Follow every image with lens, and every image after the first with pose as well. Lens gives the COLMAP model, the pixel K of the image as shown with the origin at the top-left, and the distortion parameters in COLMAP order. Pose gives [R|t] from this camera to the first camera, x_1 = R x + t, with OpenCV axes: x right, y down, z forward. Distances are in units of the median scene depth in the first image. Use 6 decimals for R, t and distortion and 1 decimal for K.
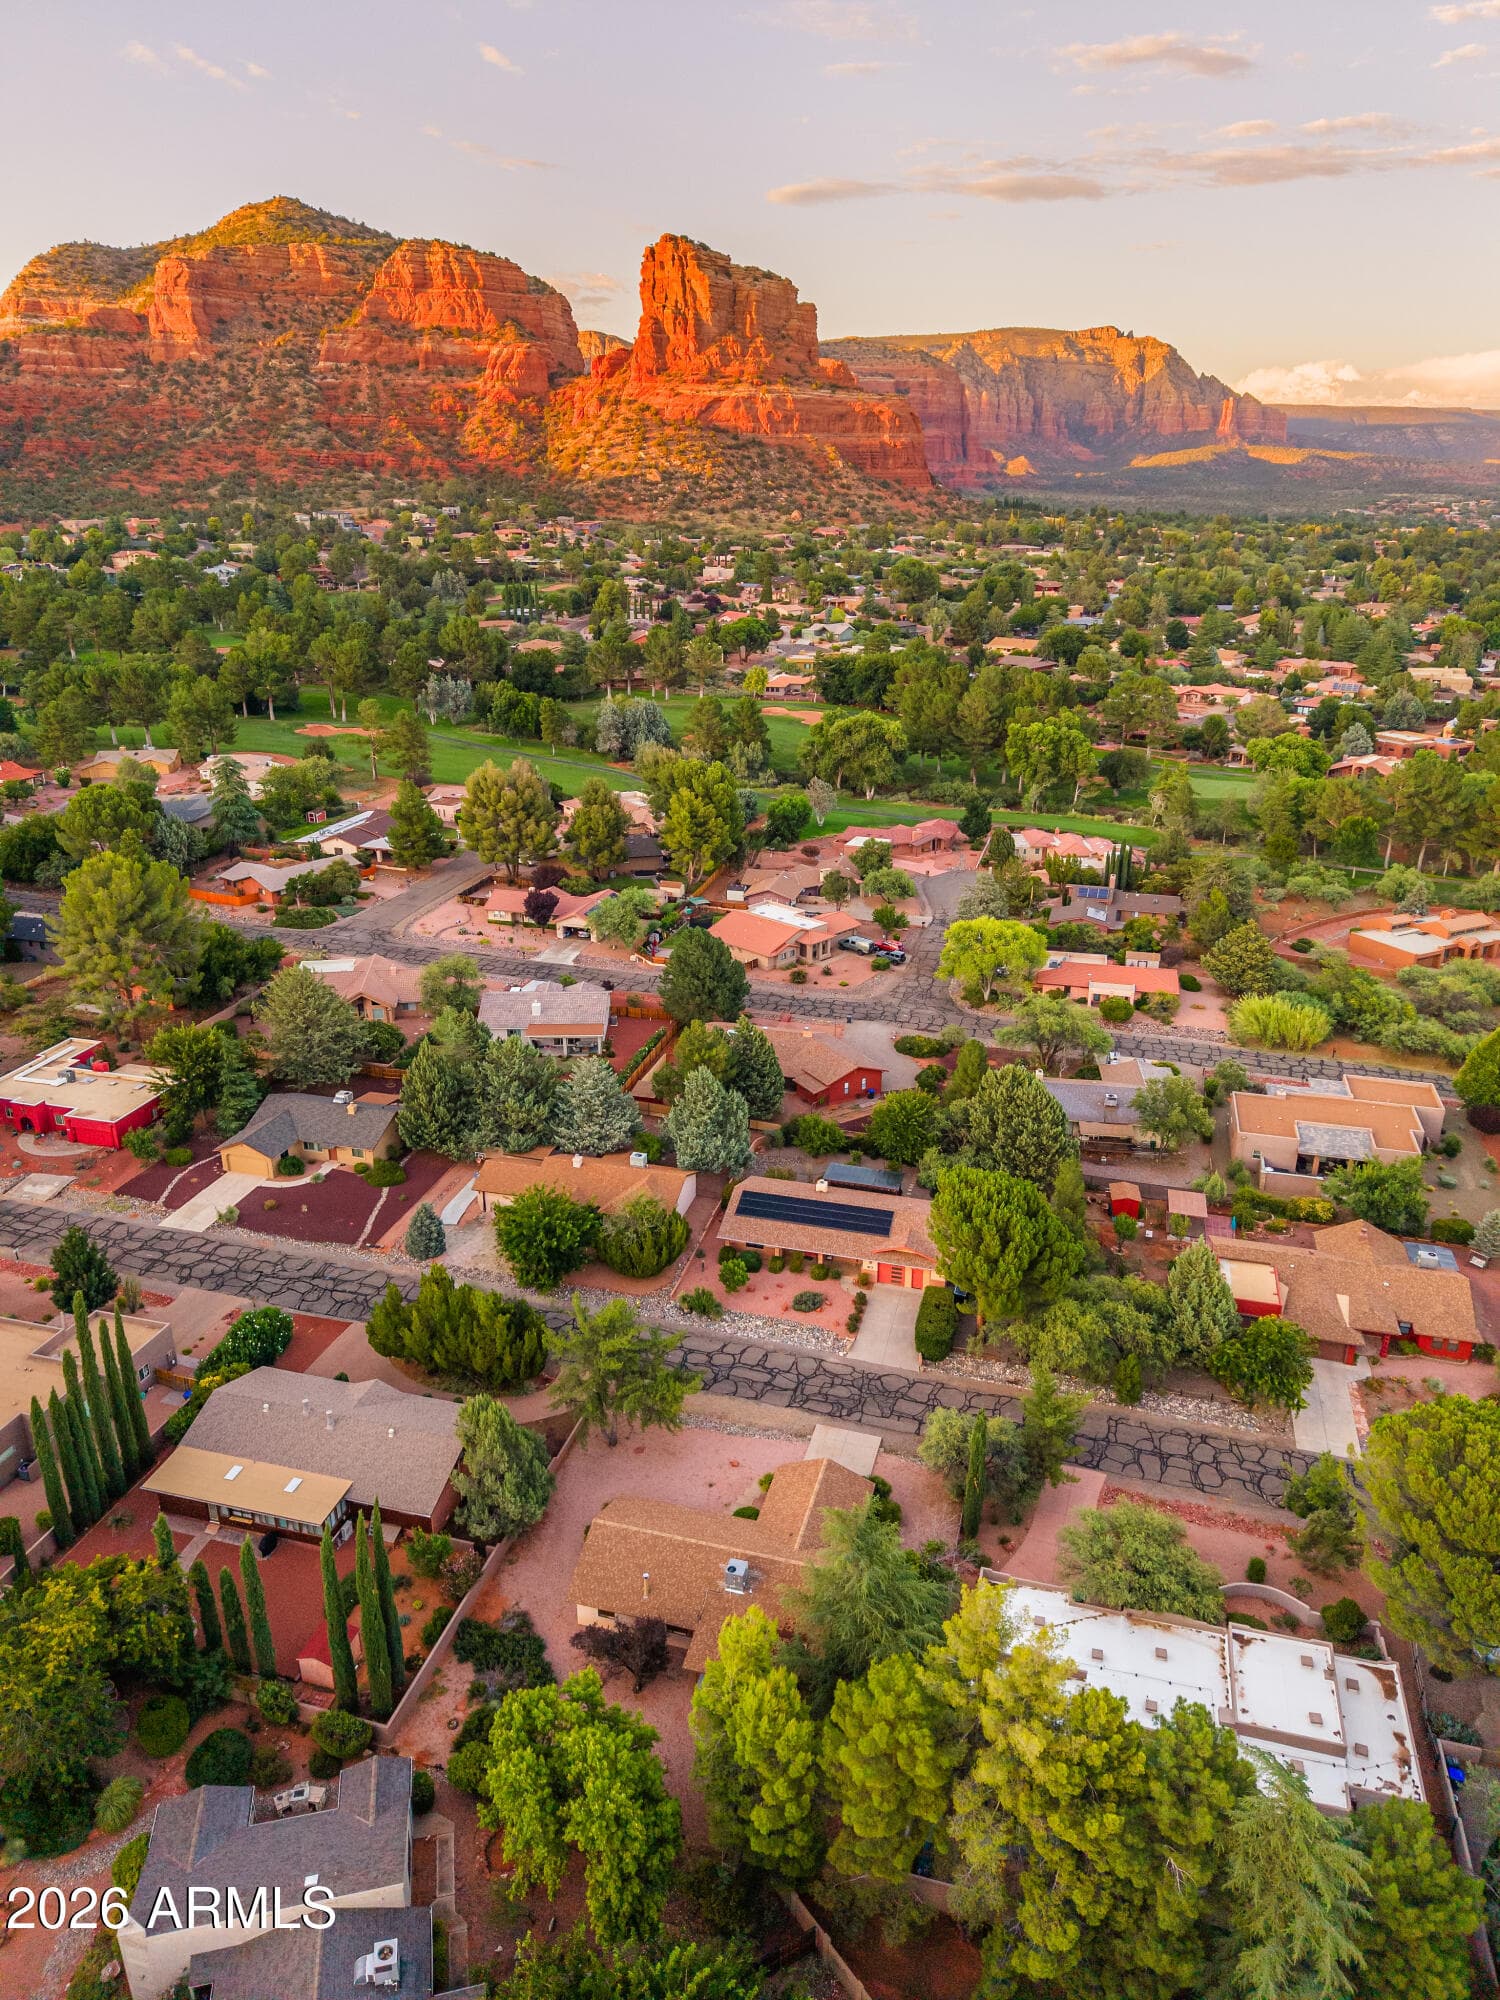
lens RADIAL K [[1332.6, 0, 744.8], [0, 1332.6, 997.7], [0, 0, 1]] dist [0.024941, -0.031563]
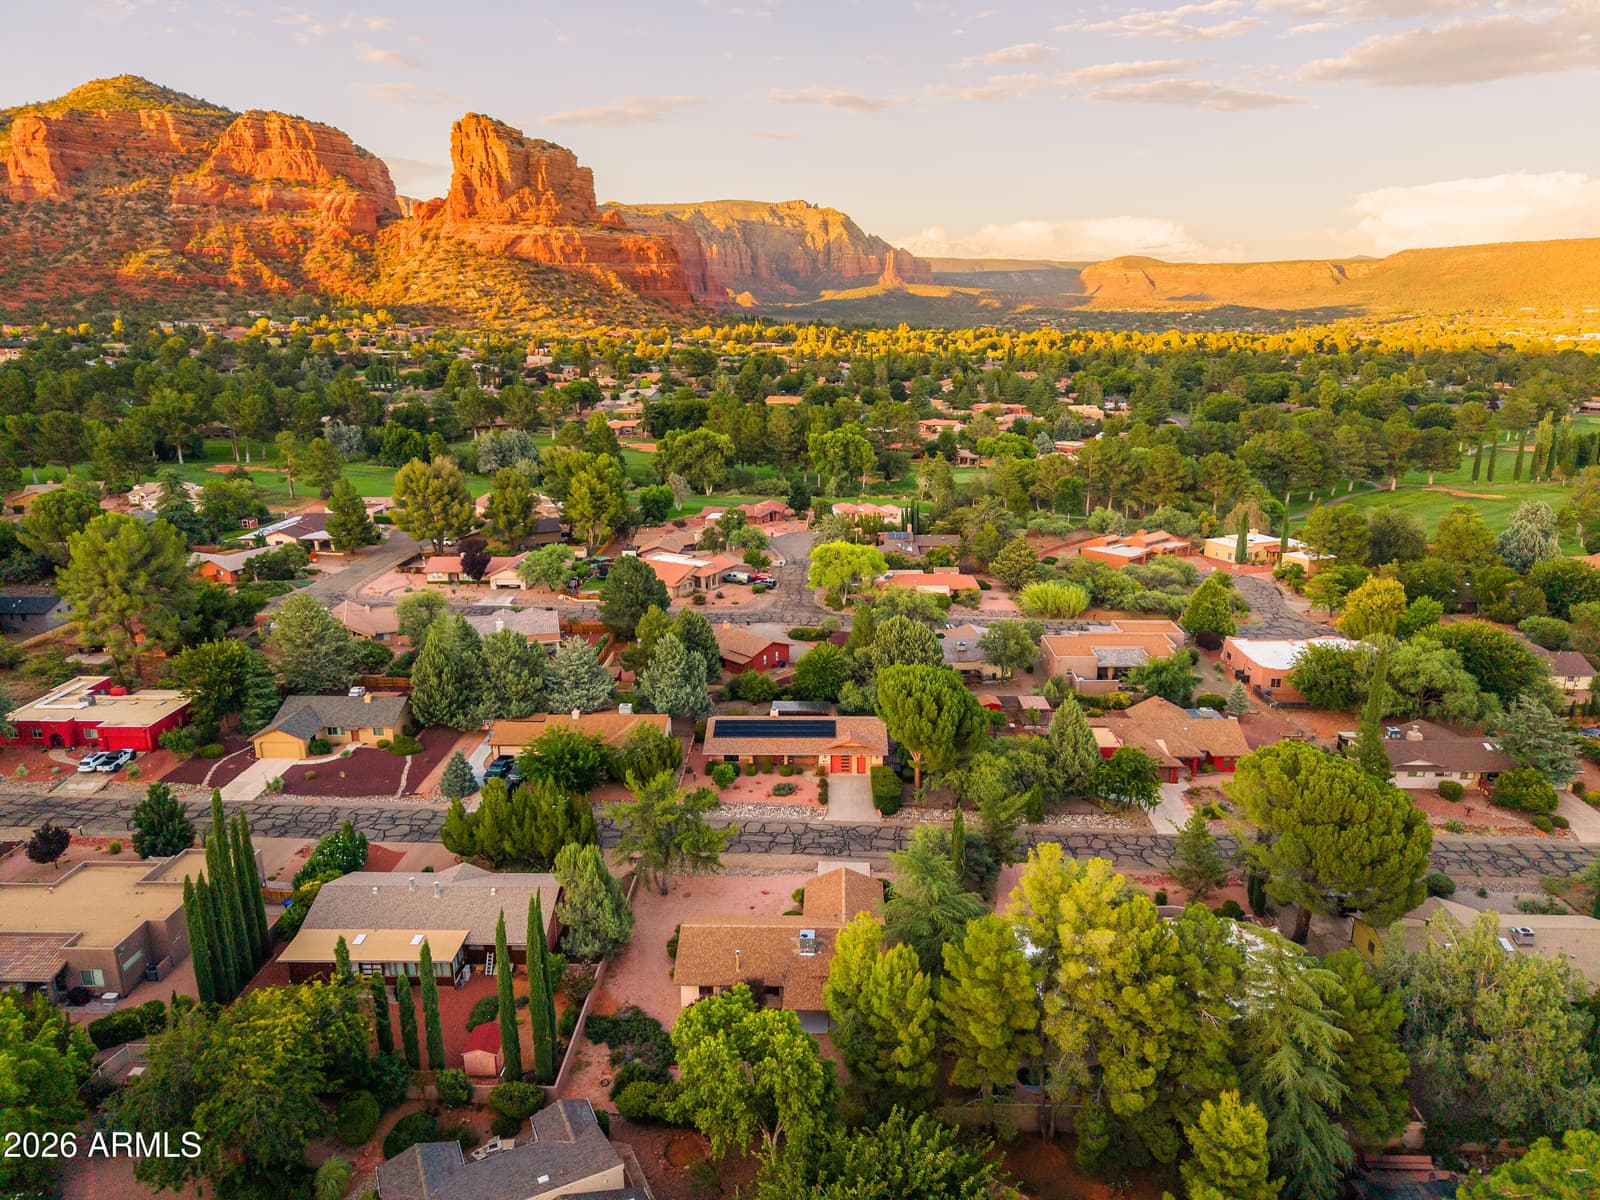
lens RADIAL K [[1067.9, 0, 799.6], [0, 1067.9, 594.7], [0, 0, 1]] dist [0.008079, -0.008180]
pose [[0.970983, -0.067155, 0.229528, -0.079030], [0.092356, 0.990604, -0.100868, 0.072722], [-0.220597, 0.119139, 0.968061, -0.007967]]
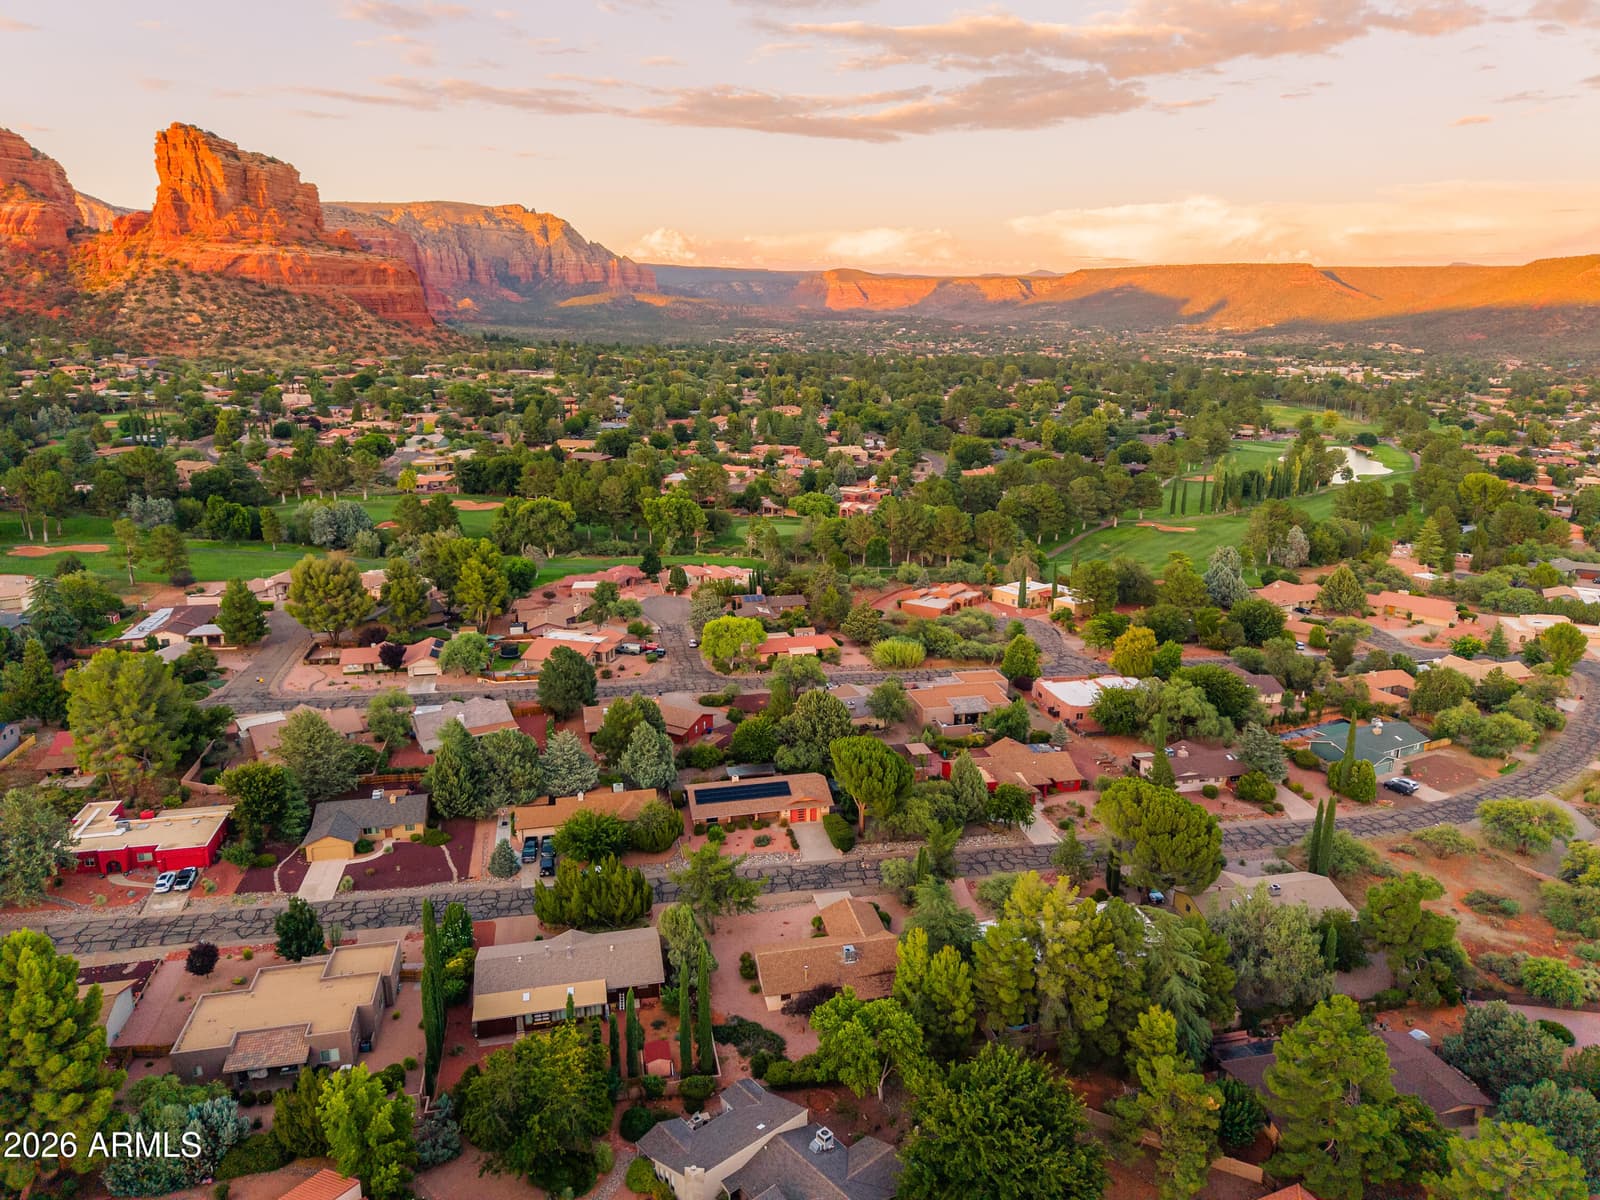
lens RADIAL K [[1066.0, 0, 797.6], [0, 1066.0, 594.4], [0, 0, 1]] dist [0.024941, -0.031563]
pose [[0.881586, -0.116393, 0.457448, -0.240079], [0.167408, 0.983222, -0.072455, 0.014591], [-0.441339, 0.140455, 0.886280, -0.119527]]
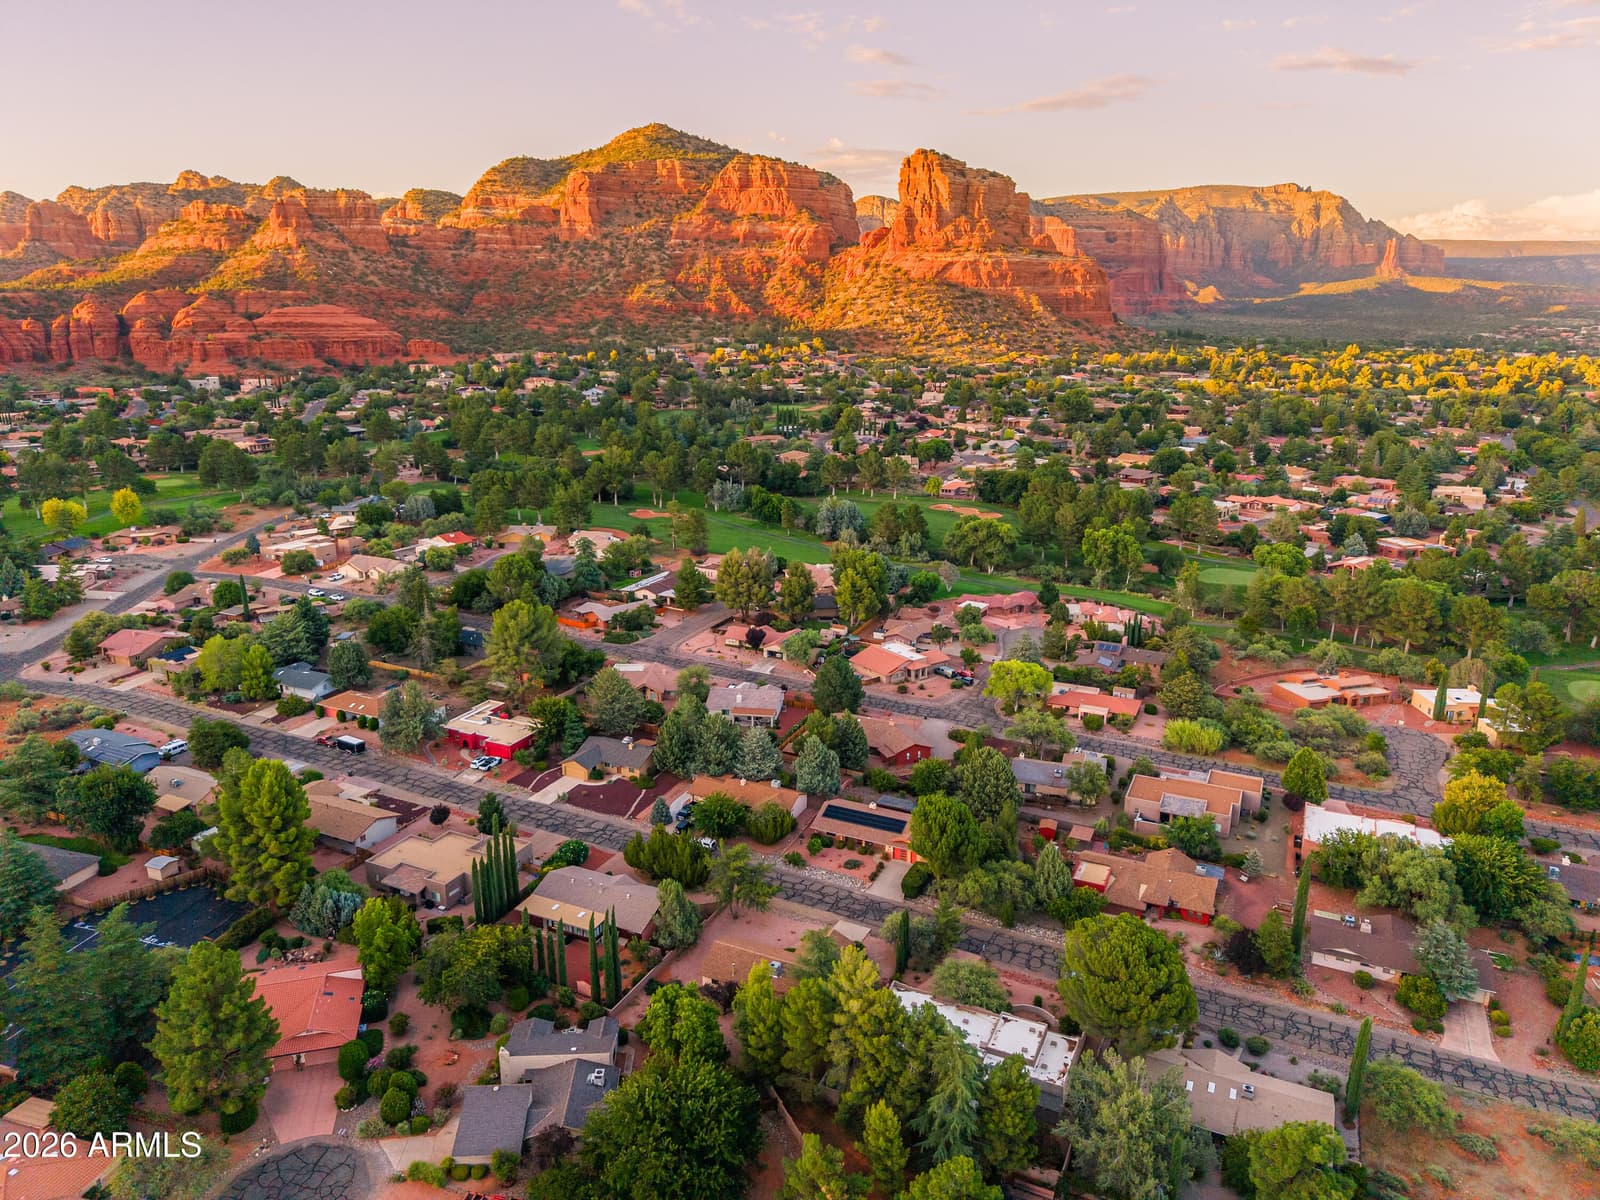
lens RADIAL K [[1066.0, 0, 797.6], [0, 1066.0, 594.4], [0, 0, 1]] dist [0.024941, -0.031563]
pose [[0.984836, 0.044876, -0.167582, 0.101527], [-0.061243, 0.993705, -0.093806, -0.001336], [0.162317, 0.102647, 0.981385, -0.256877]]
